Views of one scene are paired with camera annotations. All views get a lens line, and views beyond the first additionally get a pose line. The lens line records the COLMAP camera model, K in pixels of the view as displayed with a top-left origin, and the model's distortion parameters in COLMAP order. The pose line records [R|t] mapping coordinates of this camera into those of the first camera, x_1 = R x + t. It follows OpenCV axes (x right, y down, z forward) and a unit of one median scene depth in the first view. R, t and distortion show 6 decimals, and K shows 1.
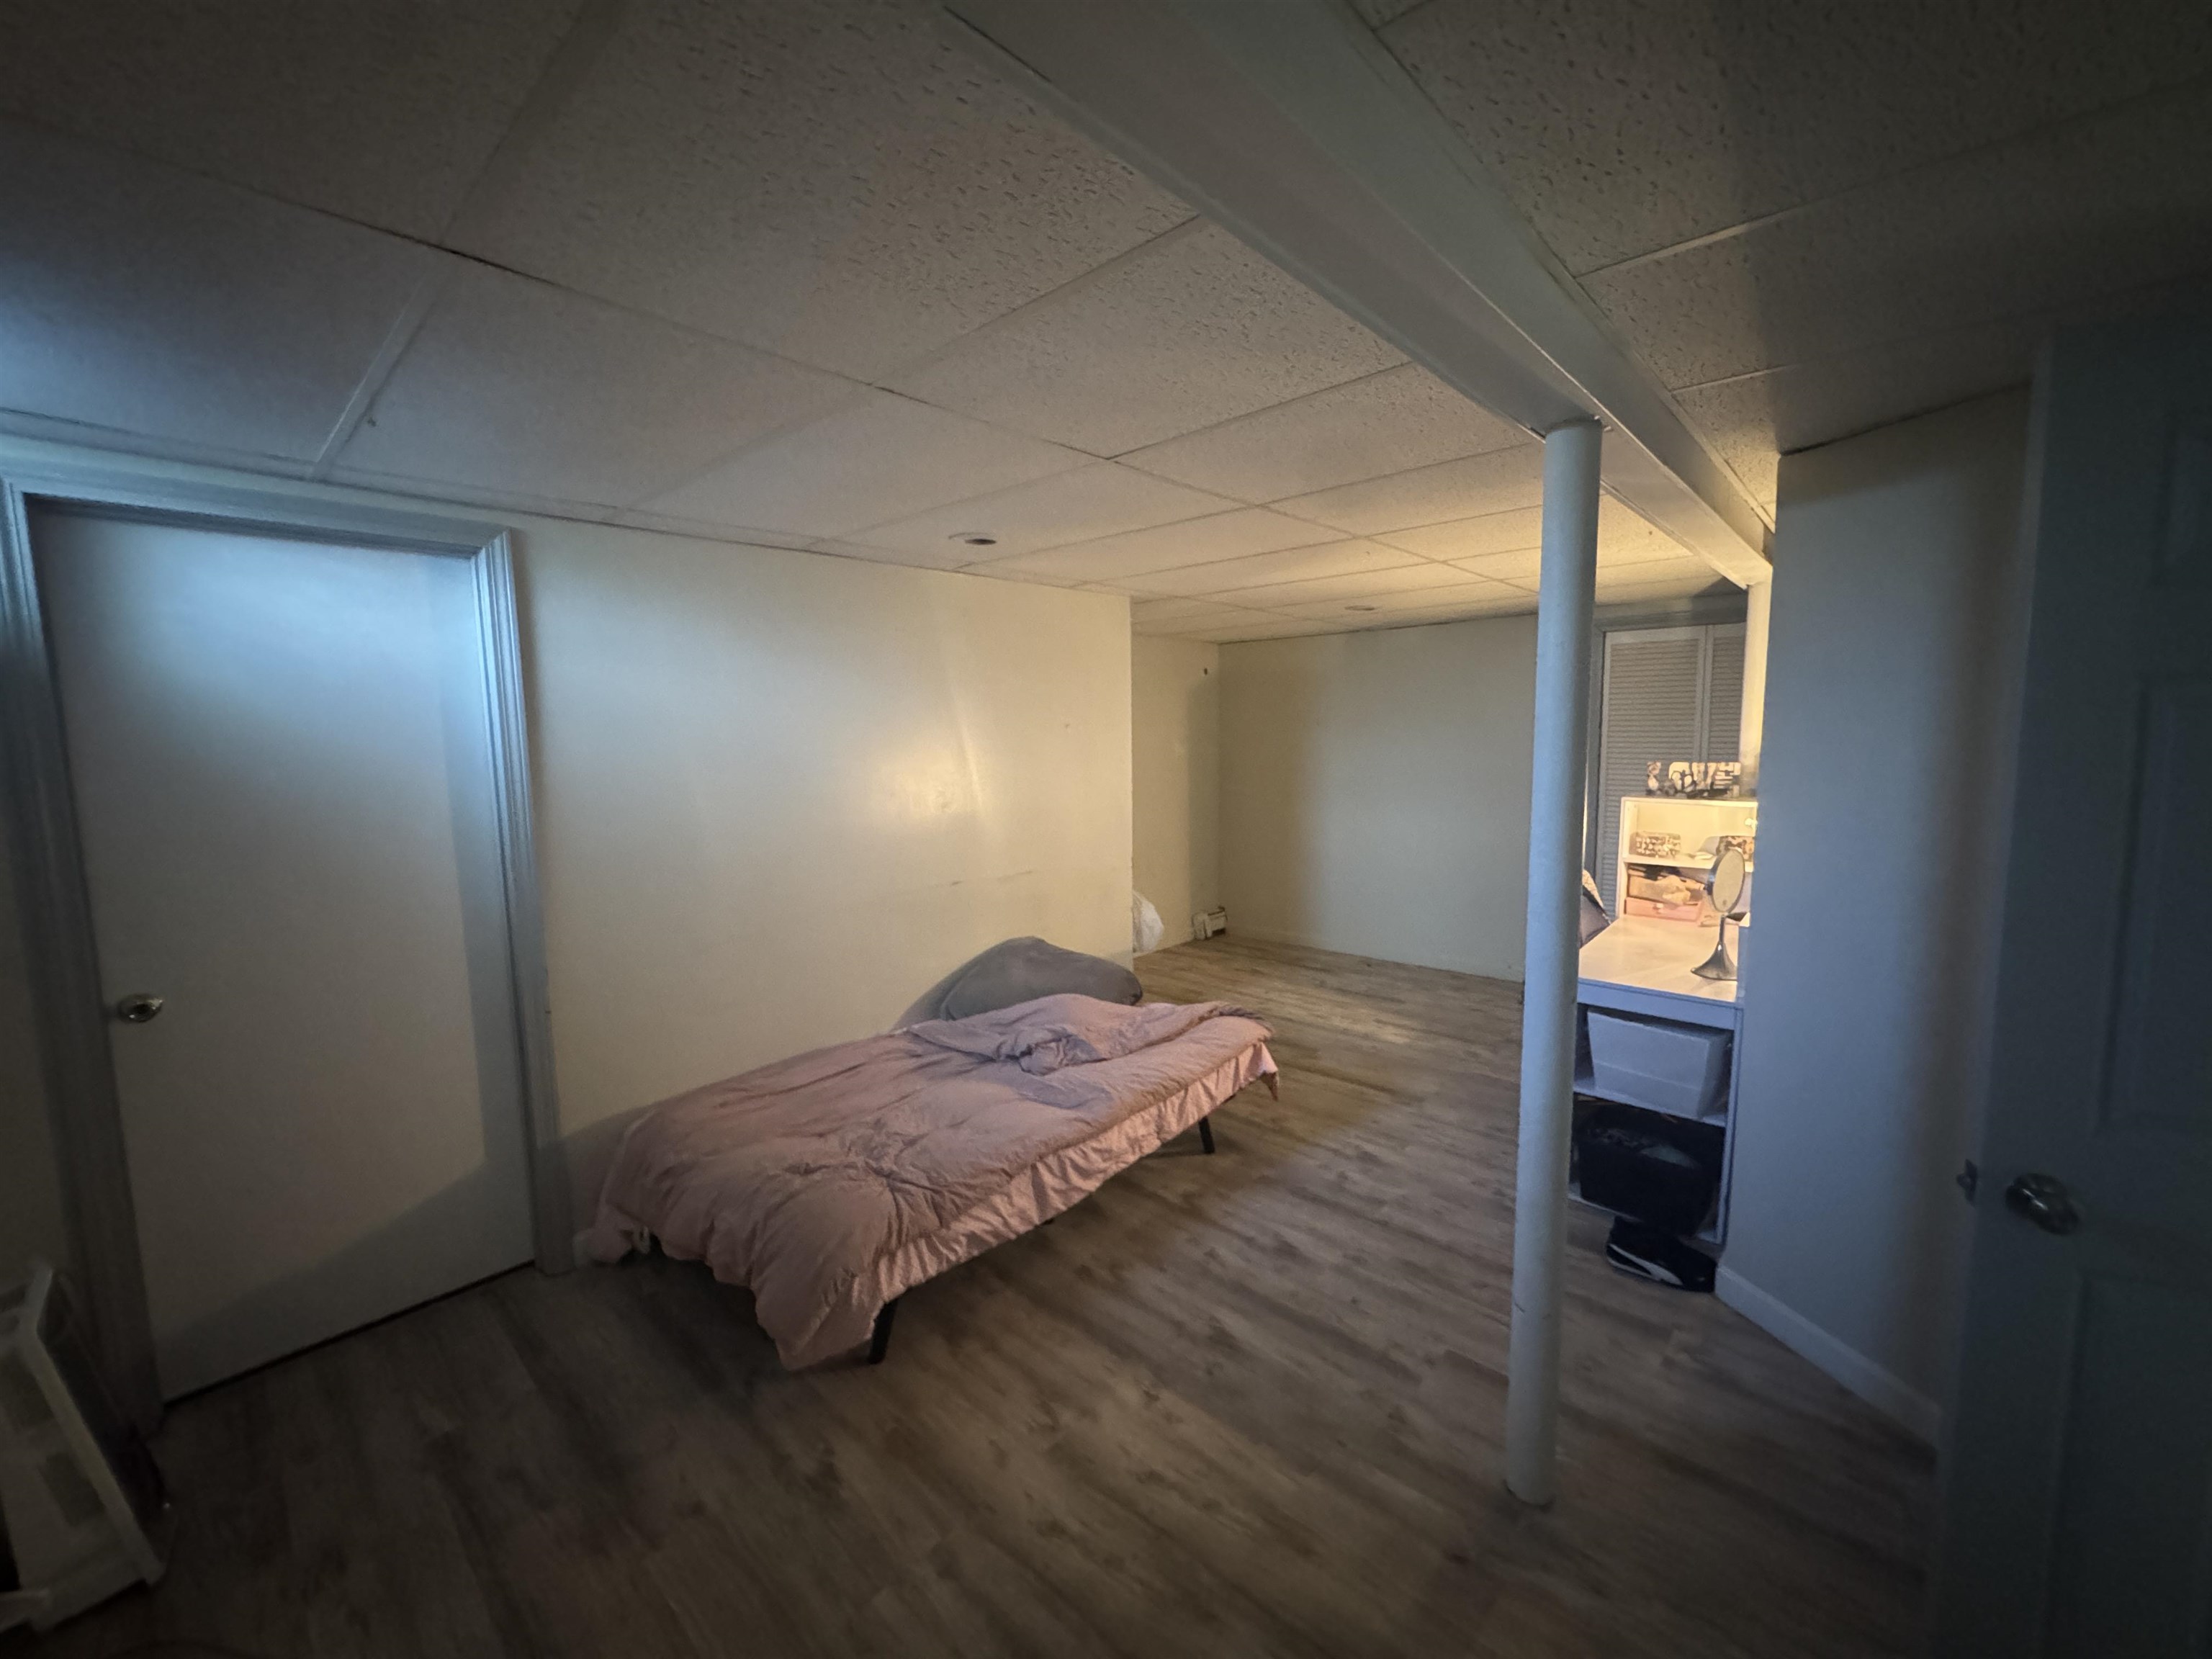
lens RADIAL K [[886.6, 0, 1105.6], [0, 886.6, 831.2], [0, 0, 1]] dist [-0.005236, 0.001008]
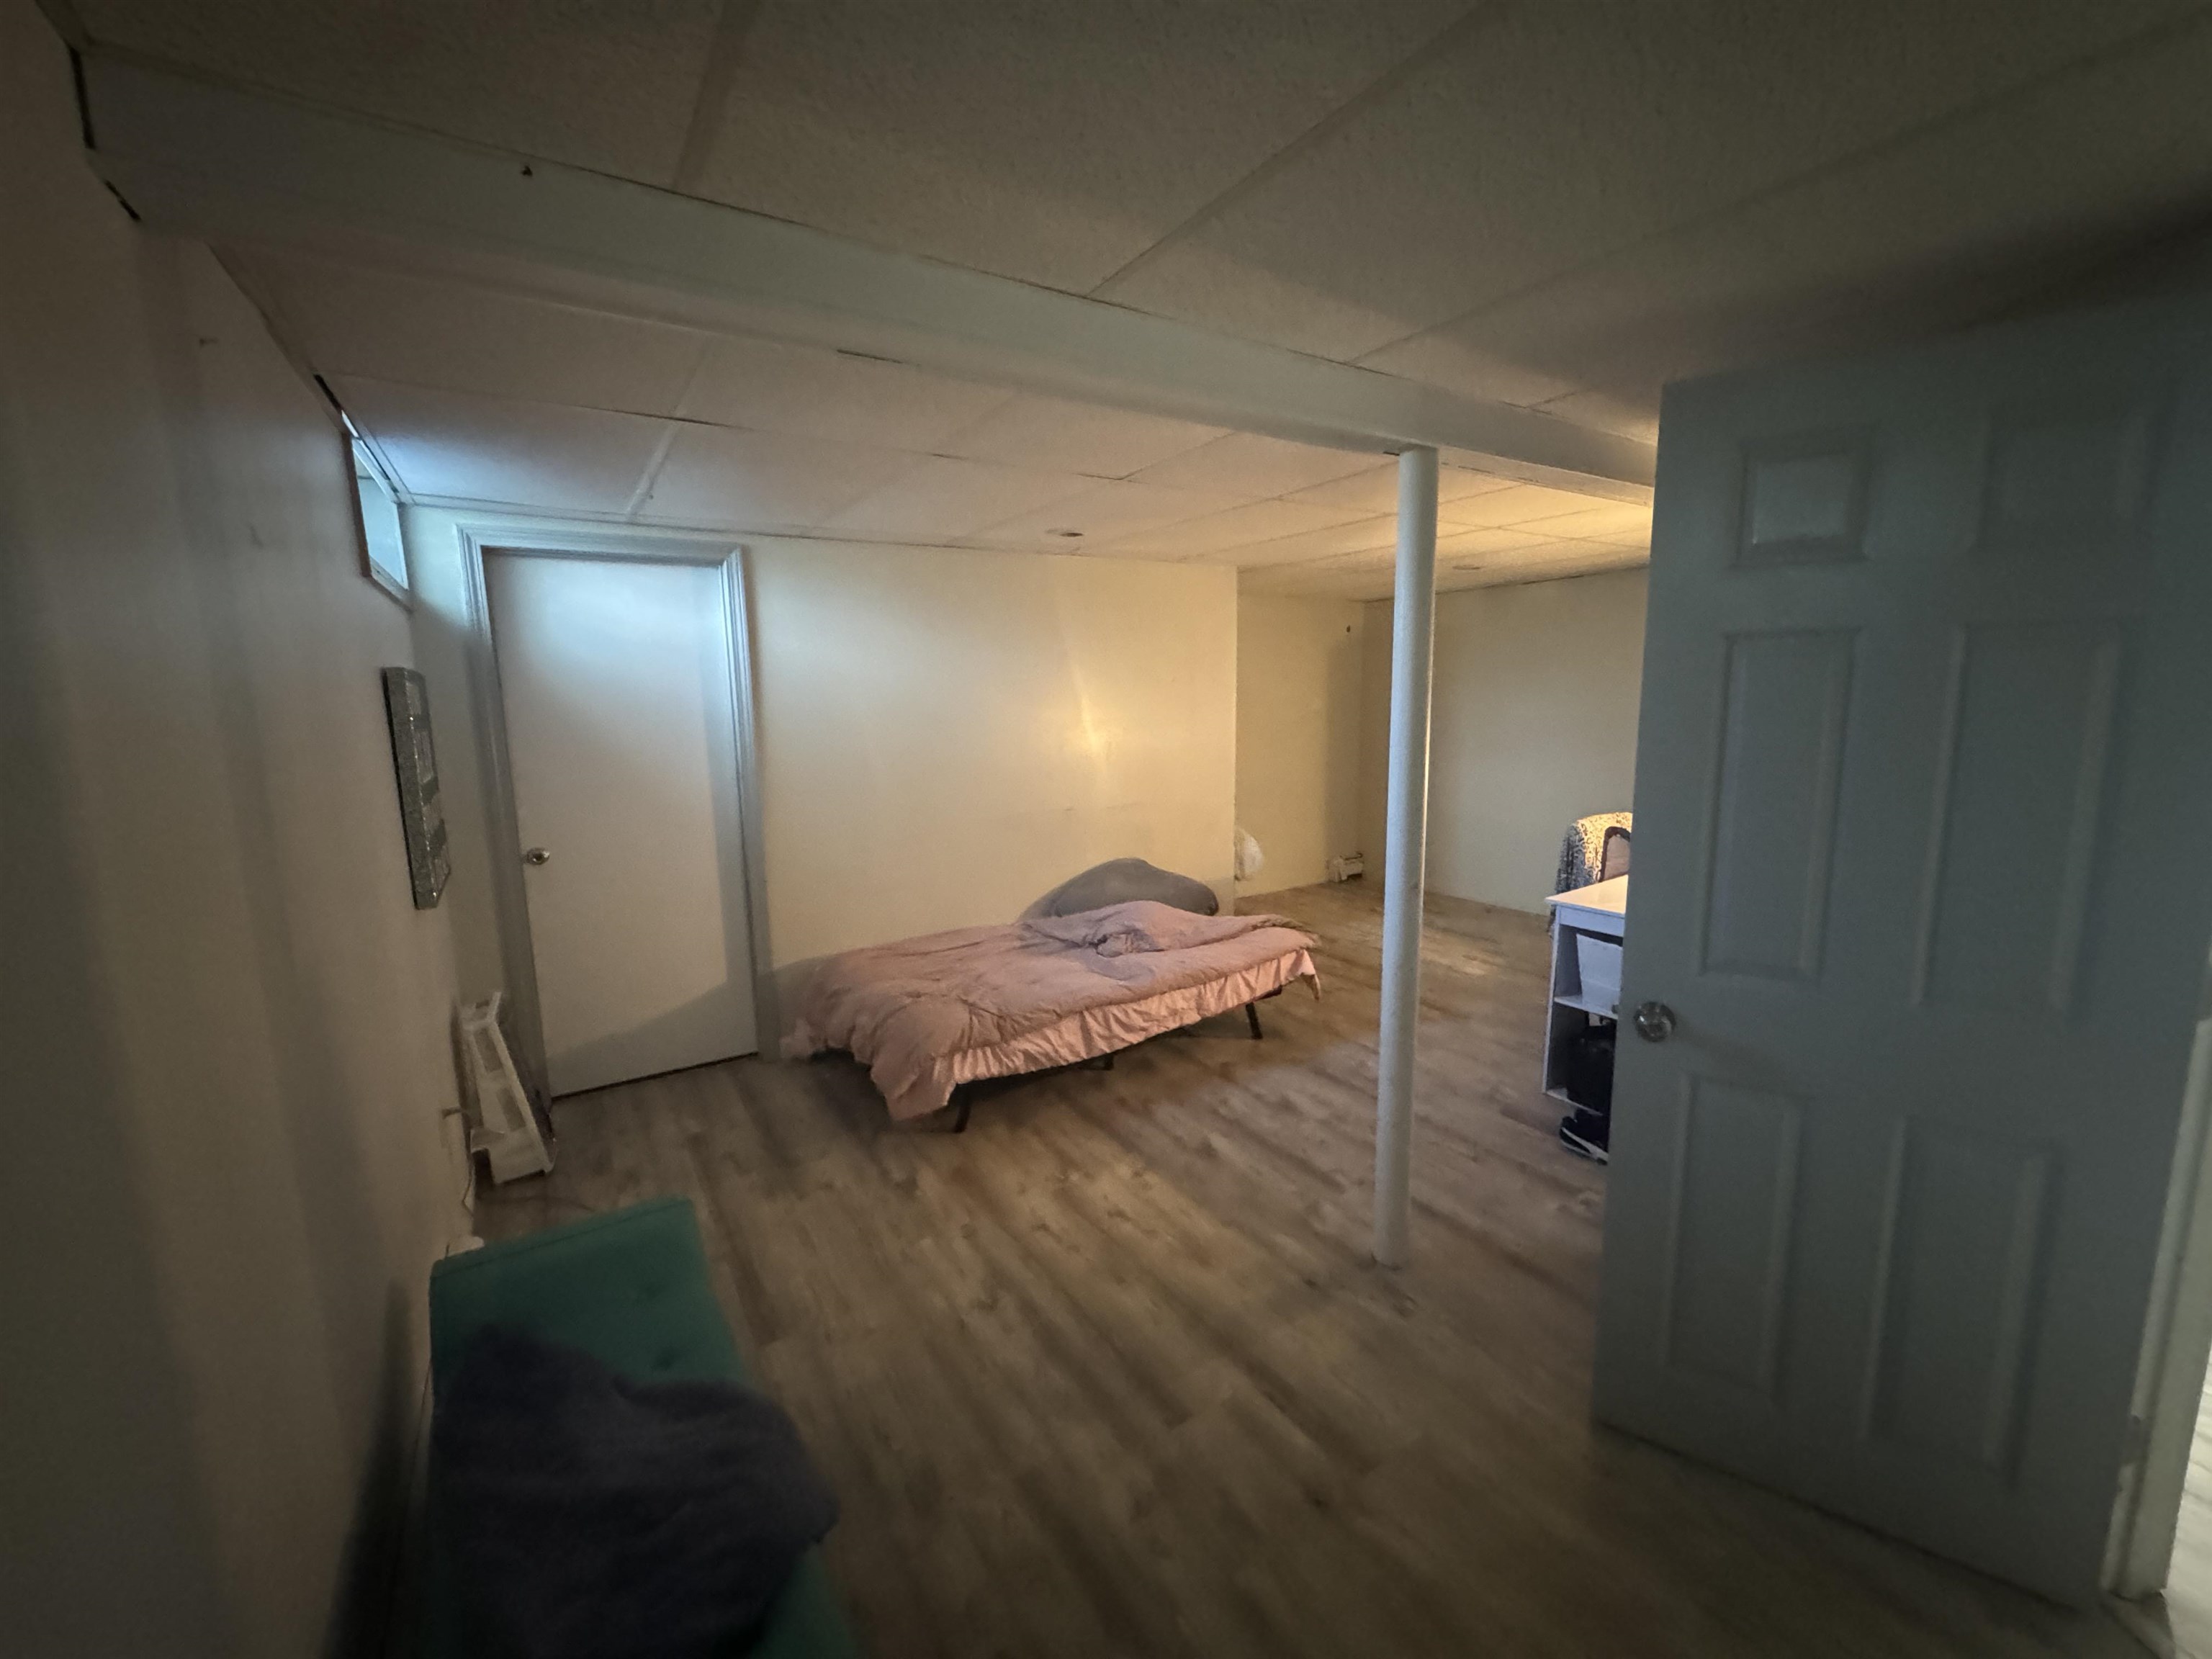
lens RADIAL K [[886.6, 0, 1105.6], [0, 886.6, 831.2], [0, 0, 1]] dist [-0.005236, 0.001008]
pose [[0.967438, 0.036774, -0.250421, 0.256865], [-0.024852, 0.998409, 0.050605, 0.033334], [0.251883, -0.042734, 0.966814, -0.246729]]
